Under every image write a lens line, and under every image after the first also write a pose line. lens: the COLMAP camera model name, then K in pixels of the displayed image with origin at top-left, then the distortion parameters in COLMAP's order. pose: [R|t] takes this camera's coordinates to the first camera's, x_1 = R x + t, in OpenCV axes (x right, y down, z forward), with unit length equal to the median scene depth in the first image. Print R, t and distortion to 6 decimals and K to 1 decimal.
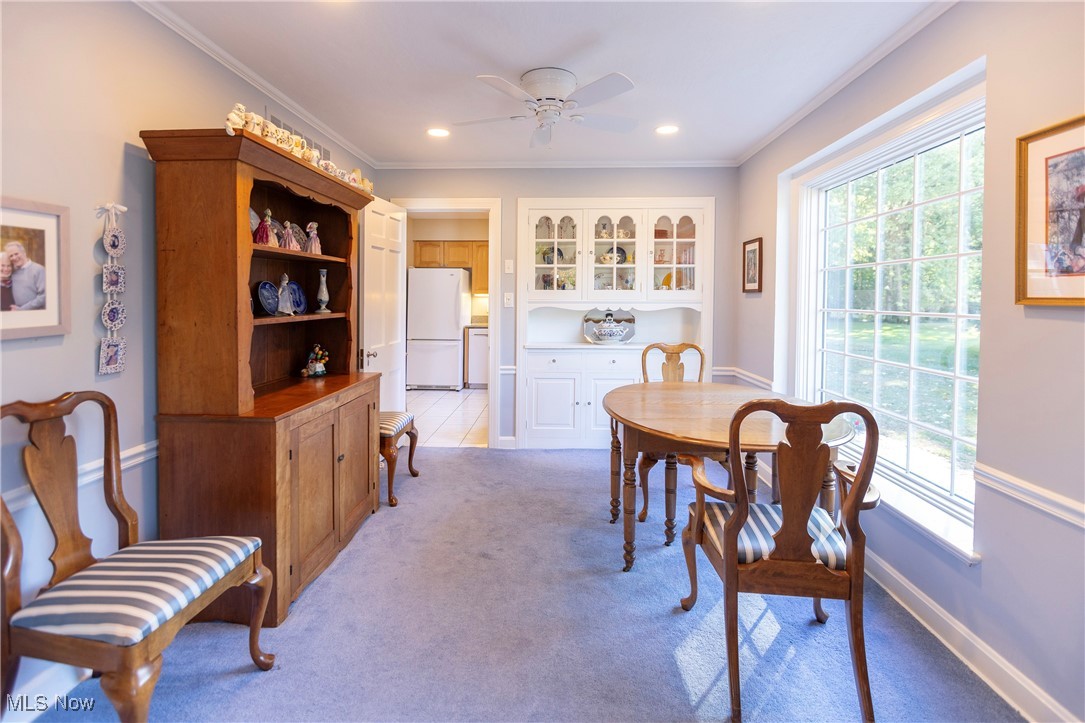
lens RADIAL K [[512.8, 0, 569.7], [0, 512.8, 314.3], [0, 0, 1]] dist [-0.005272, 0.002477]
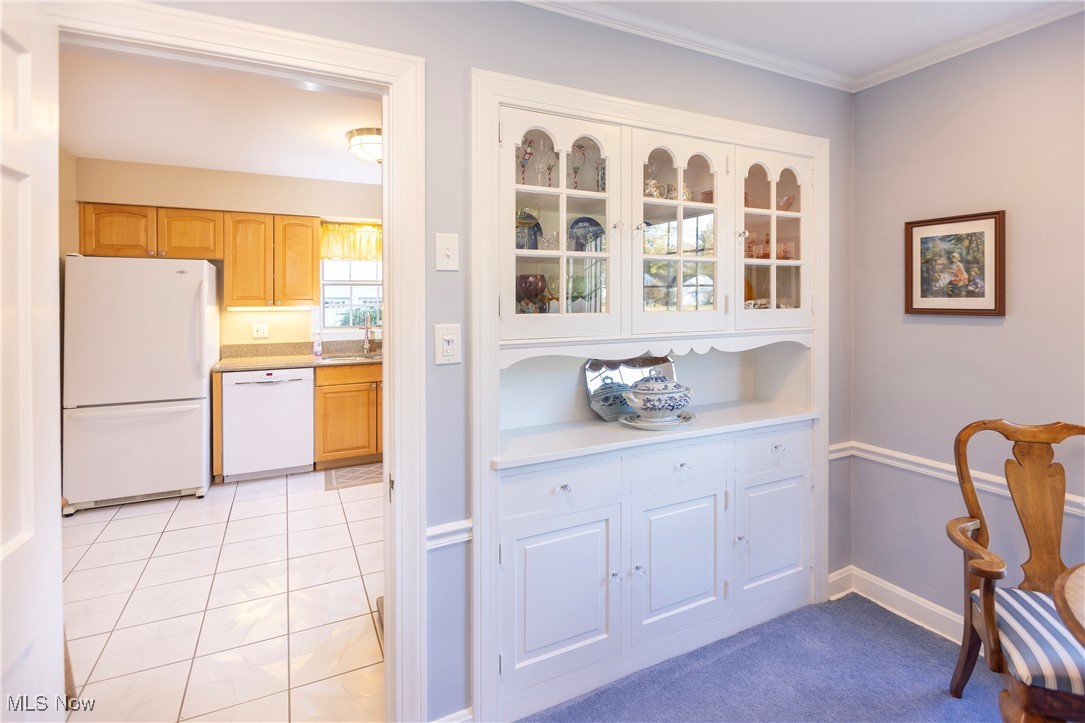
lens RADIAL K [[512.8, 0, 581.6], [0, 512.8, 312.6], [0, 0, 1]] dist [-0.005272, 0.002477]
pose [[0.881913, -0.017529, 0.471087, -0.208644], [0.020987, 0.999778, -0.002088, -0.046969], [-0.470945, 0.011728, 0.882084, 0.636467]]
